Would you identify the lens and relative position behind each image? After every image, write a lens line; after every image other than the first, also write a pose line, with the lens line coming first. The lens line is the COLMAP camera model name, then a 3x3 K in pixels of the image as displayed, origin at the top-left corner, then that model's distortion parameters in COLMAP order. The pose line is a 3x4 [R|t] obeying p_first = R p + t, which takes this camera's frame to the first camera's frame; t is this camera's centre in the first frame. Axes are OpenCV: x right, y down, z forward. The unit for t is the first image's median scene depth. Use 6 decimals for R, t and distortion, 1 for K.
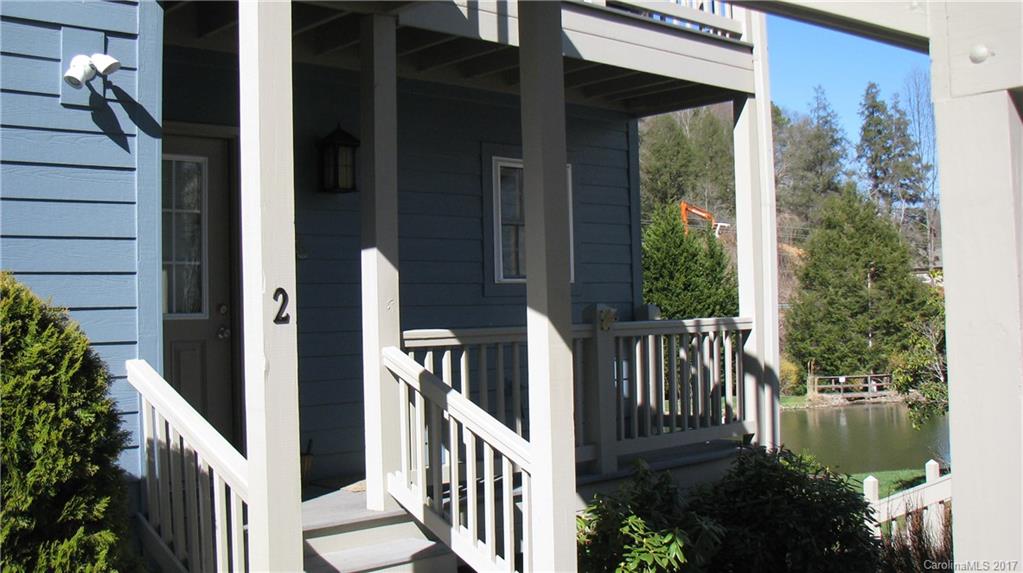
lens RADIAL K [[1109.9, 0, 505.3], [0, 1109.9, 240.4], [0, 0, 1]] dist [-0.192619, 0.278143]
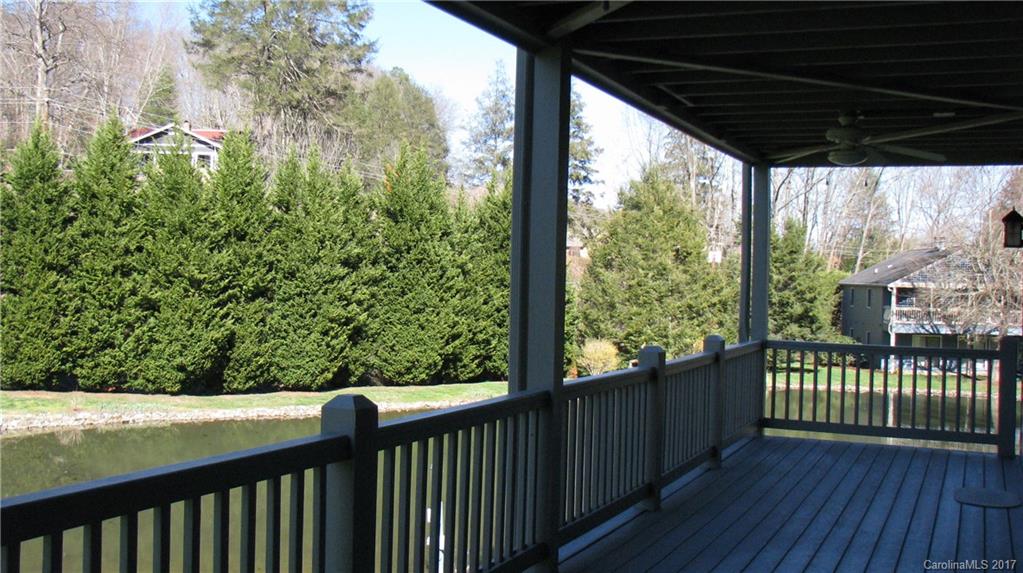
lens RADIAL K [[1109.9, 0, 505.3], [0, 1109.9, 240.4], [0, 0, 1]] dist [-0.192619, 0.278143]
pose [[0.915138, 0.060868, 0.398518, -0.106281], [-0.075043, 0.996979, 0.020051, 0.003138], [-0.396094, -0.048255, 0.916941, 0.066516]]
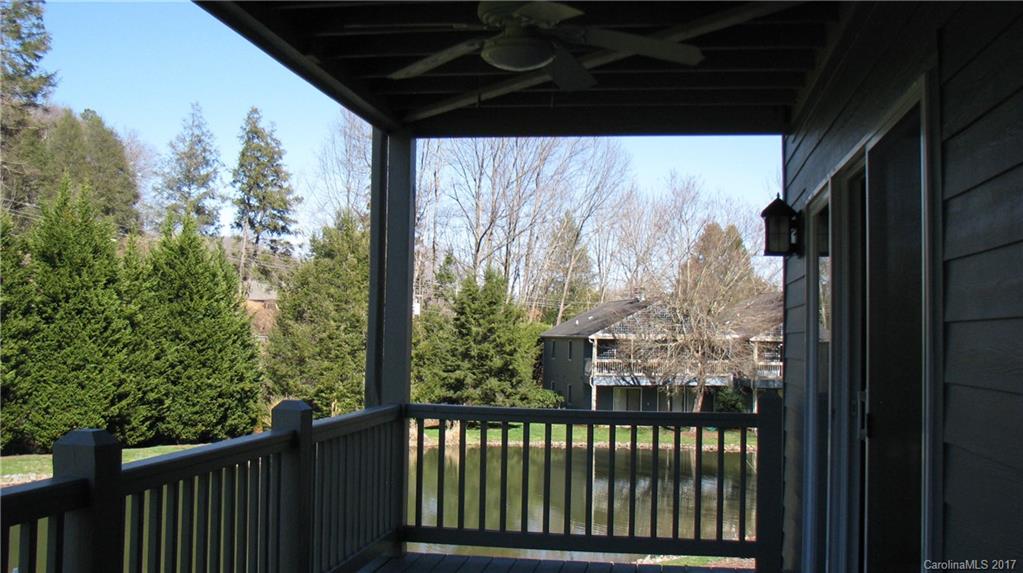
lens RADIAL K [[1109.9, 0, 505.3], [0, 1109.9, 240.4], [0, 0, 1]] dist [-0.192619, 0.278143]
pose [[0.779914, 0.091428, 0.619173, -0.085584], [-0.077140, 0.995772, -0.049870, 0.005146], [-0.621115, -0.008868, 0.783669, 0.088849]]
